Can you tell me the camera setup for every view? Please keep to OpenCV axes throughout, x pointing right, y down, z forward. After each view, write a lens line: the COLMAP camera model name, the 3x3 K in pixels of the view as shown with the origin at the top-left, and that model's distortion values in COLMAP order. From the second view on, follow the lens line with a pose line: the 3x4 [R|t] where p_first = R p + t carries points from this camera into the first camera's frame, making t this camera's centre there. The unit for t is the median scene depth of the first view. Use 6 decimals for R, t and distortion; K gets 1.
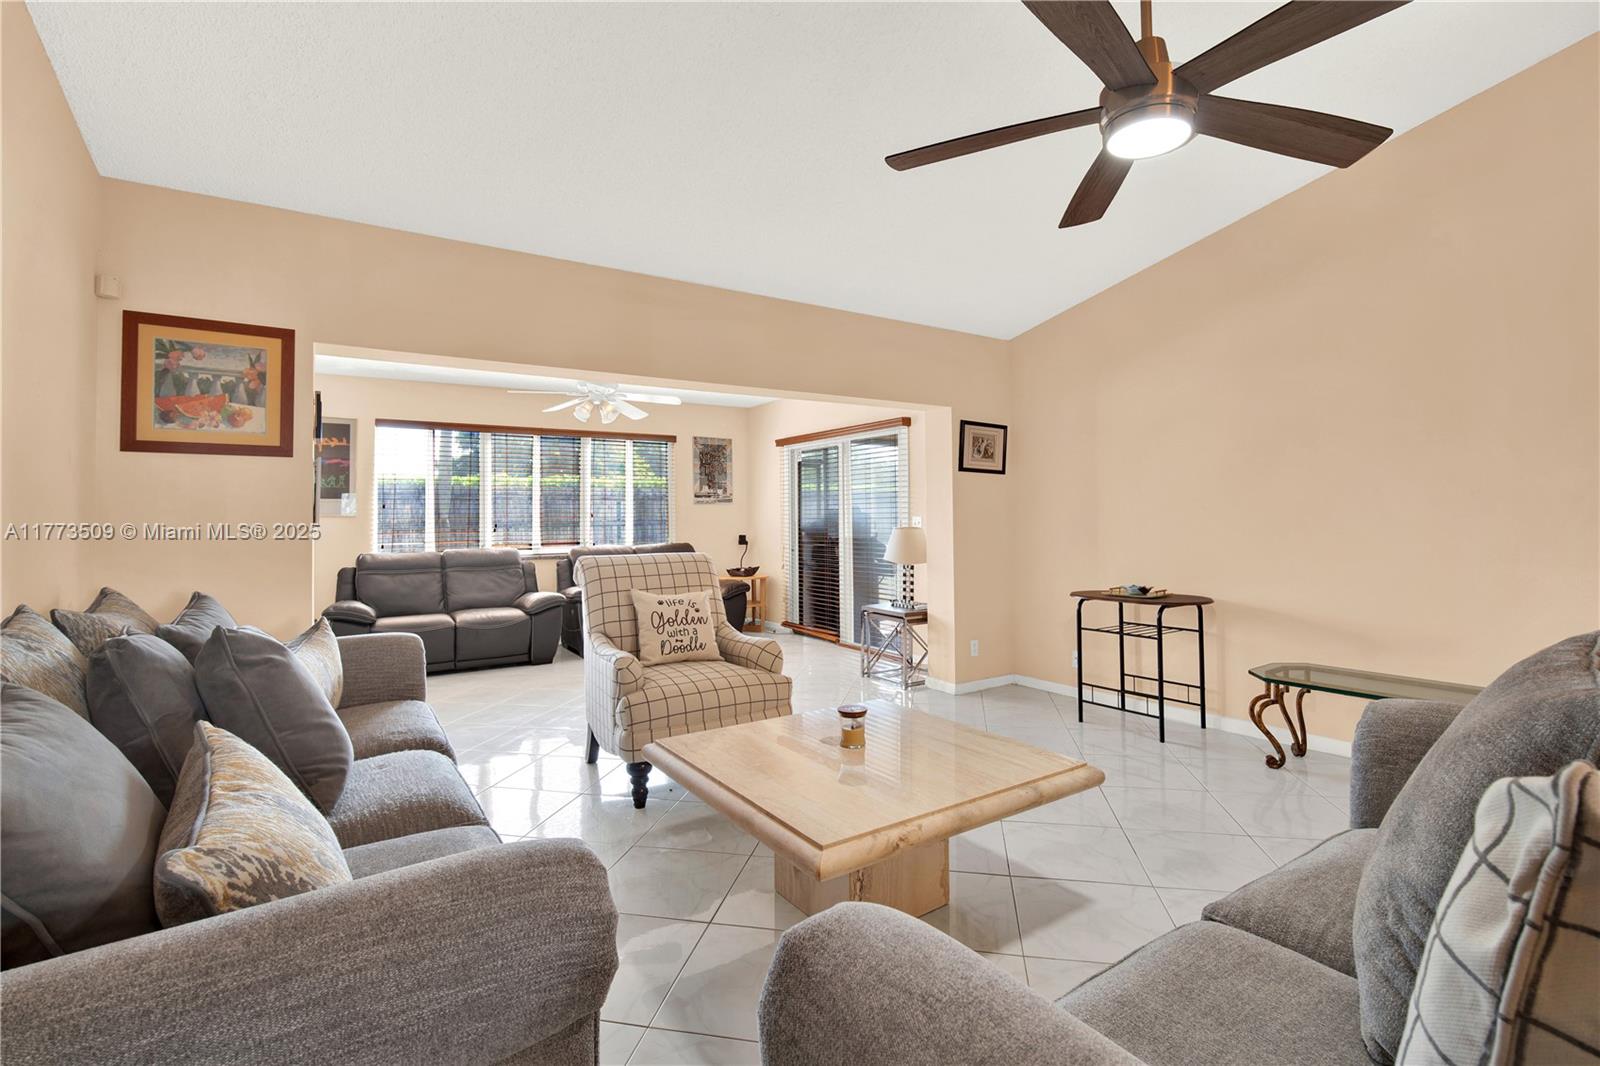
lens RADIAL K [[727.7, 0, 820.5], [0, 727.7, 499.7], [0, 0, 1]] dist [-0.007636, 0.000354]
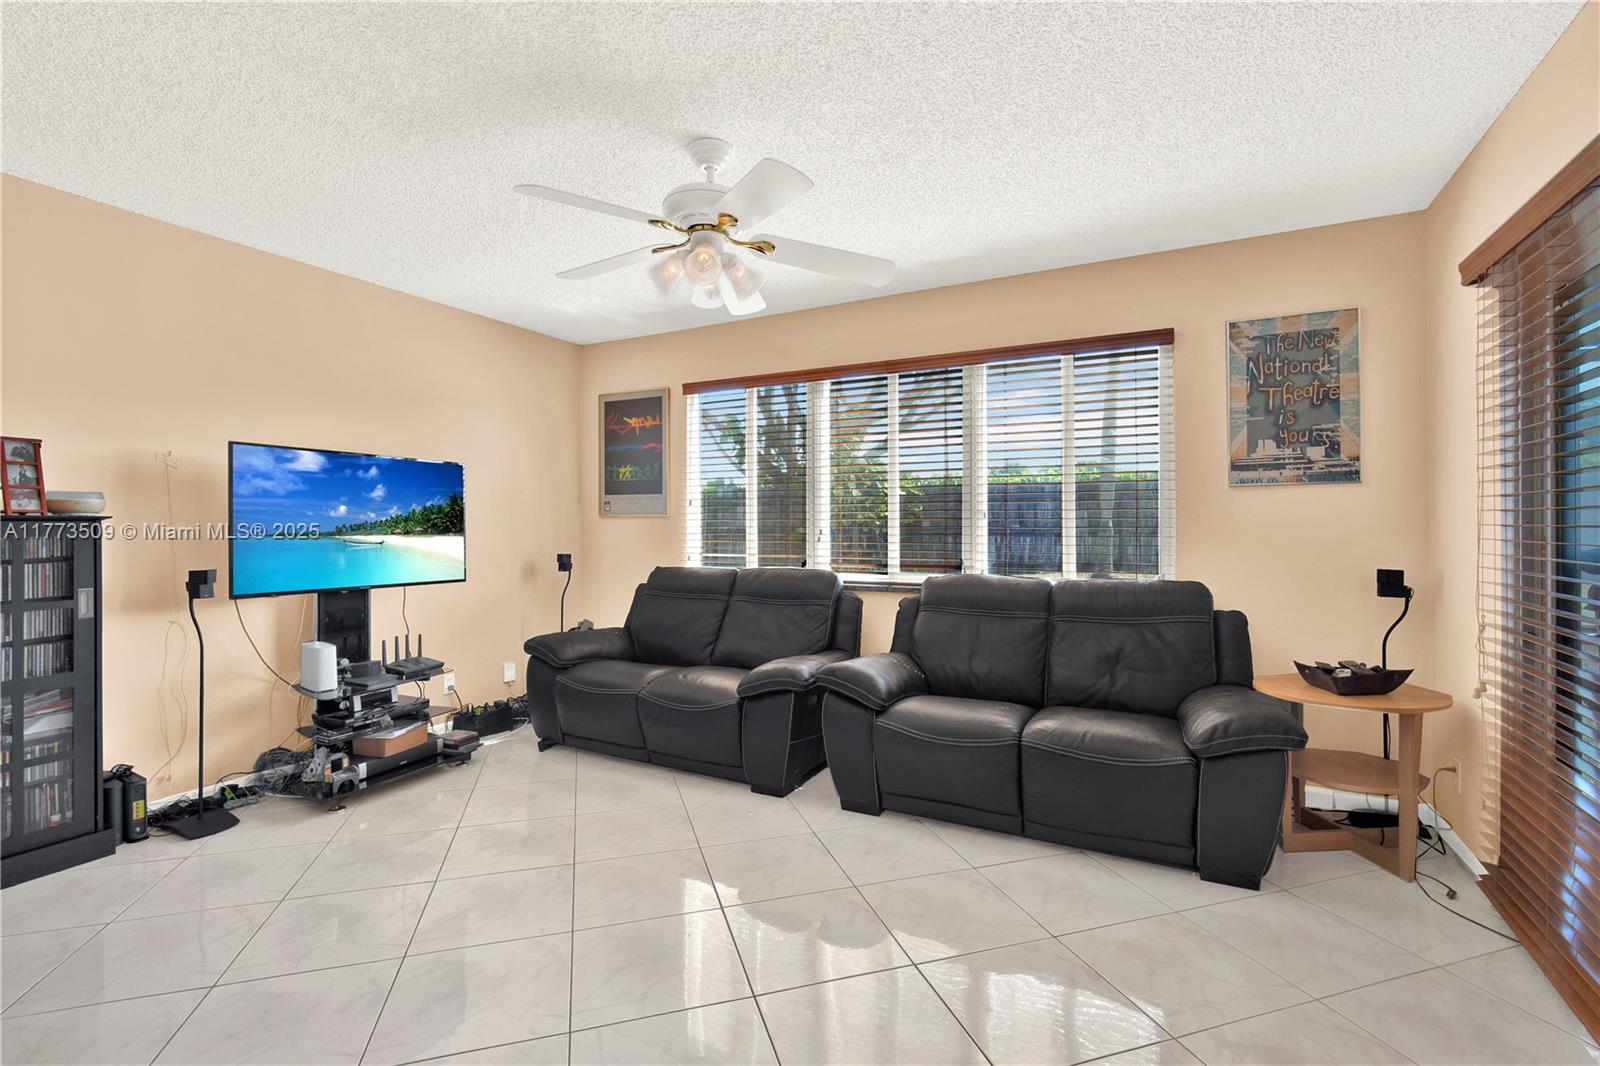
lens RADIAL K [[727.7, 0, 804.1], [0, 727.7, 523.5], [0, 0, 1]] dist [-0.007636, 0.000354]
pose [[0.459894, 0.009153, -0.887927, 0.097164], [0.018401, 0.999634, 0.019835, 0.017159], [0.887783, -0.025461, 0.459557, 0.743065]]
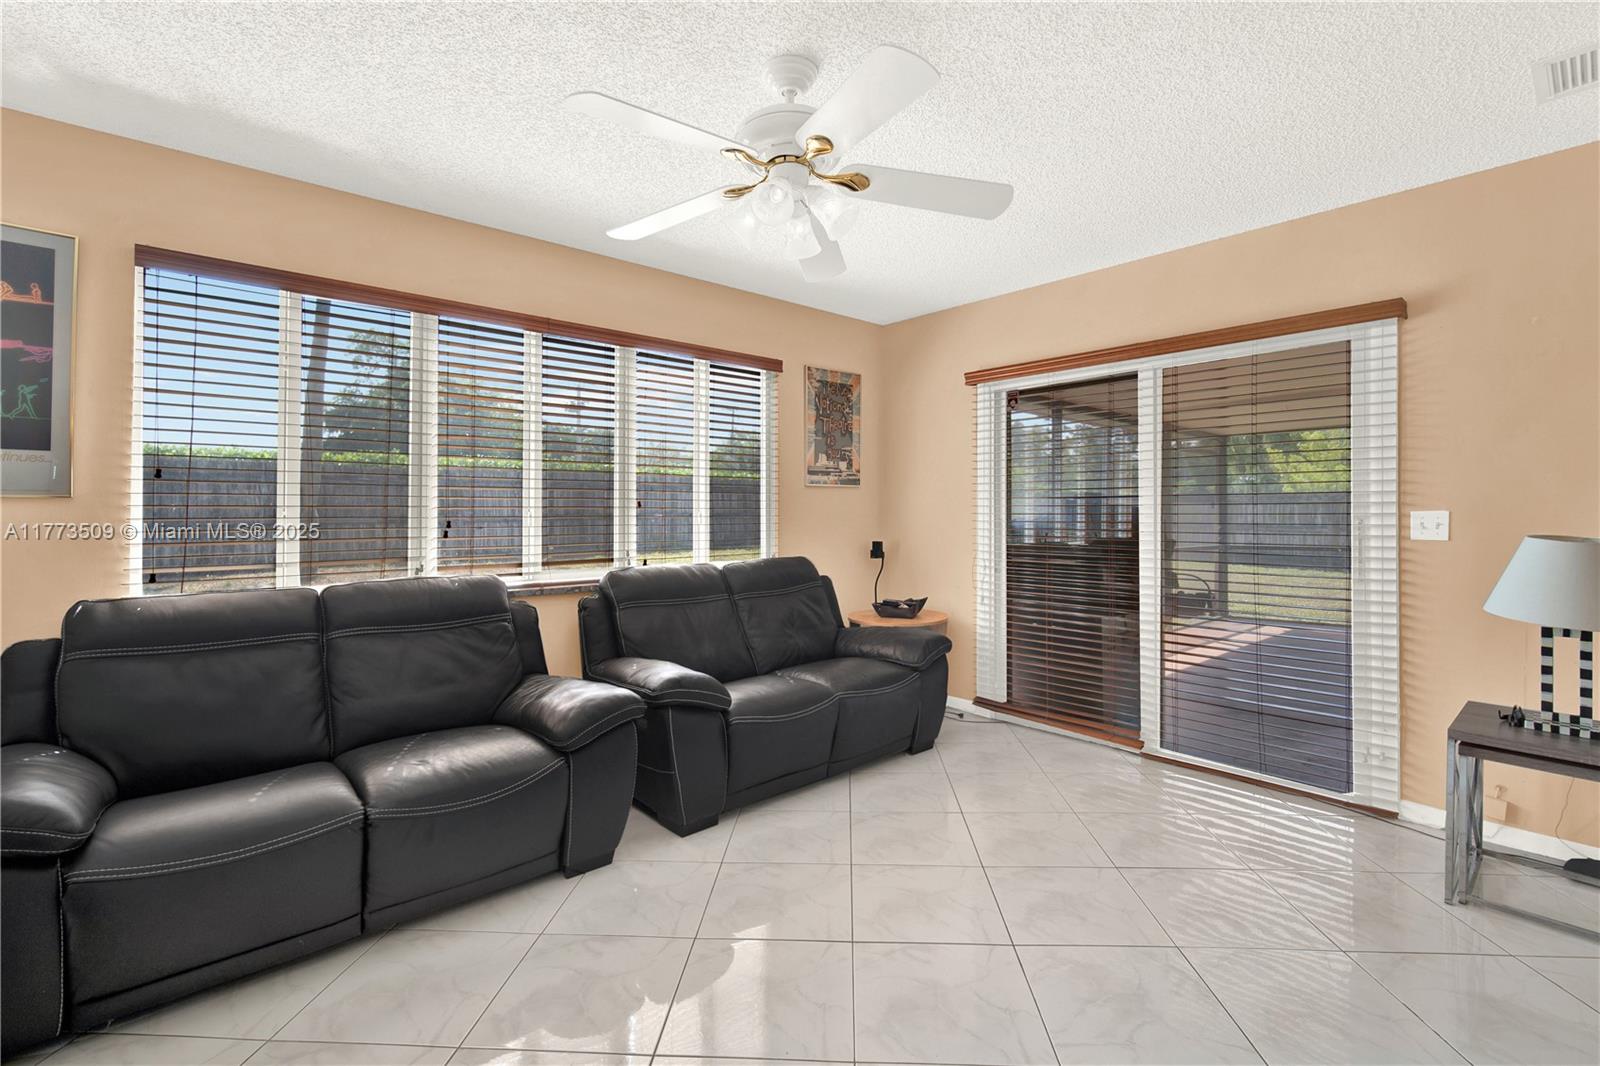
lens RADIAL K [[727.7, 0, 822.4], [0, 727.7, 501.6], [0, 0, 1]] dist [-0.007636, 0.000354]
pose [[0.989844, 0.011468, 0.141693, -0.297932], [-0.012601, 0.999895, 0.007099, 0.016799], [-0.141597, -0.008812, 0.989885, 0.554147]]
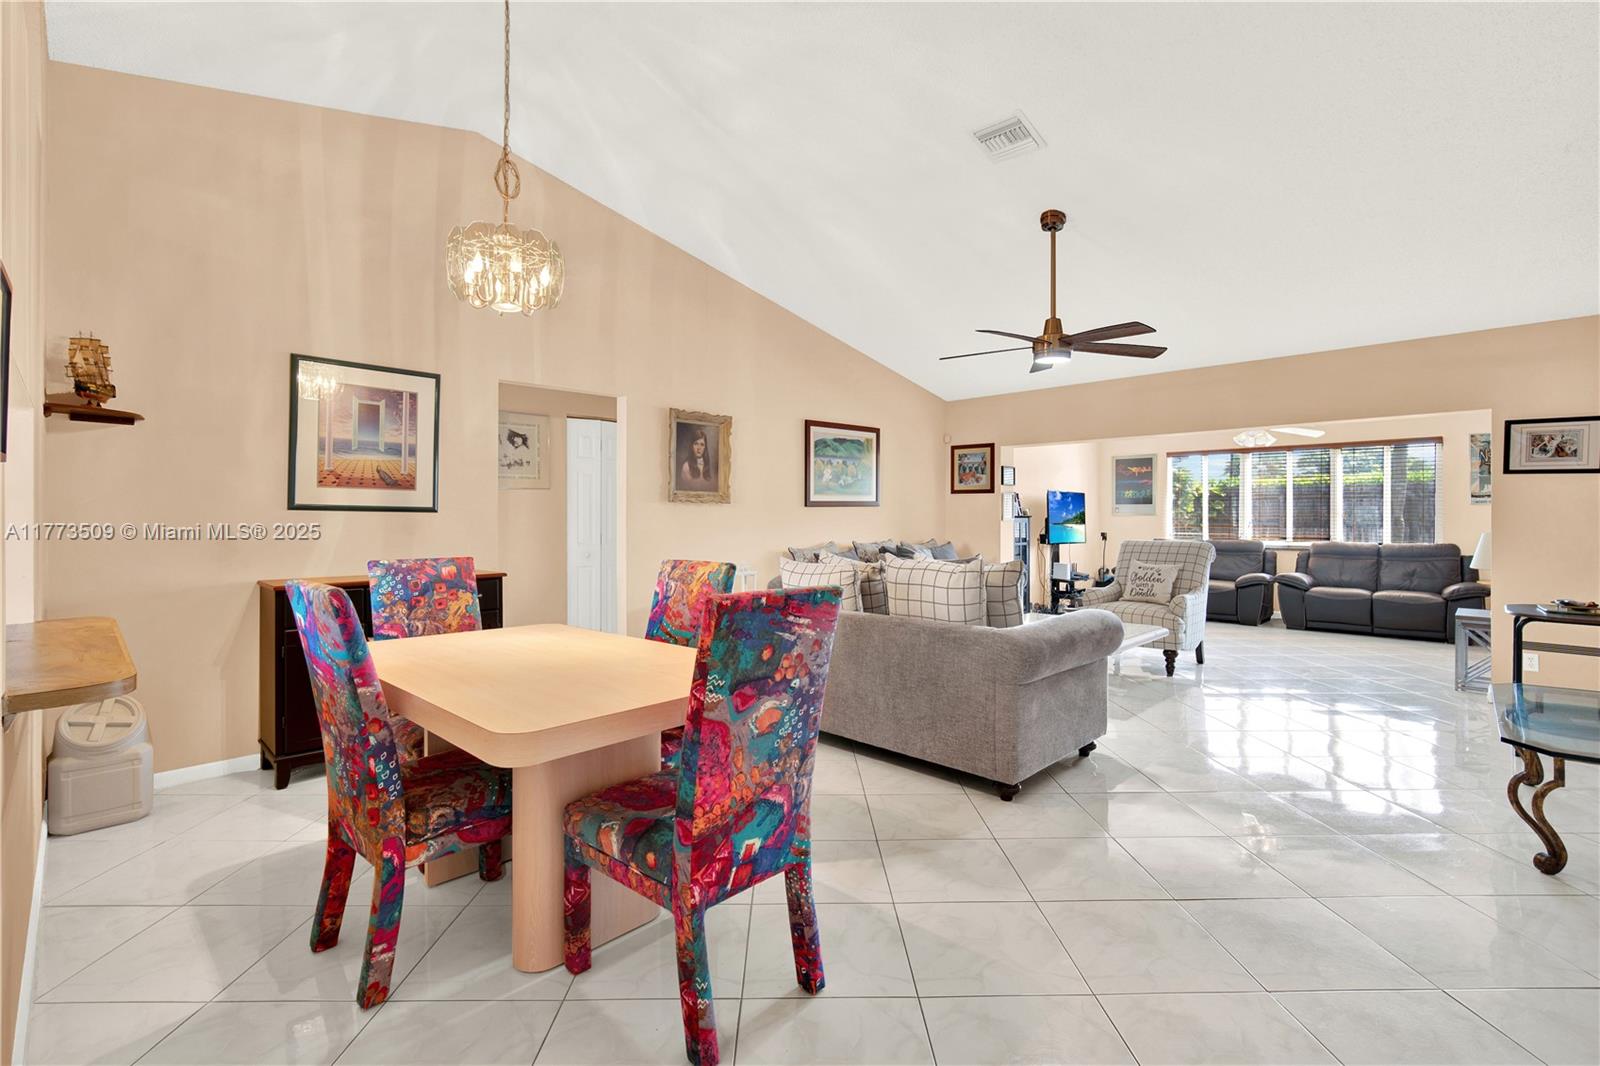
lens RADIAL K [[727.7, 0, 792.4], [0, 727.7, 520.4], [0, 0, 1]] dist [-0.007636, 0.000354]
pose [[0.186746, 0.015731, -0.982282, 0.744232], [0.020217, 0.999599, 0.019852, -0.012575], [0.982200, -0.023566, 0.186353, -0.077773]]
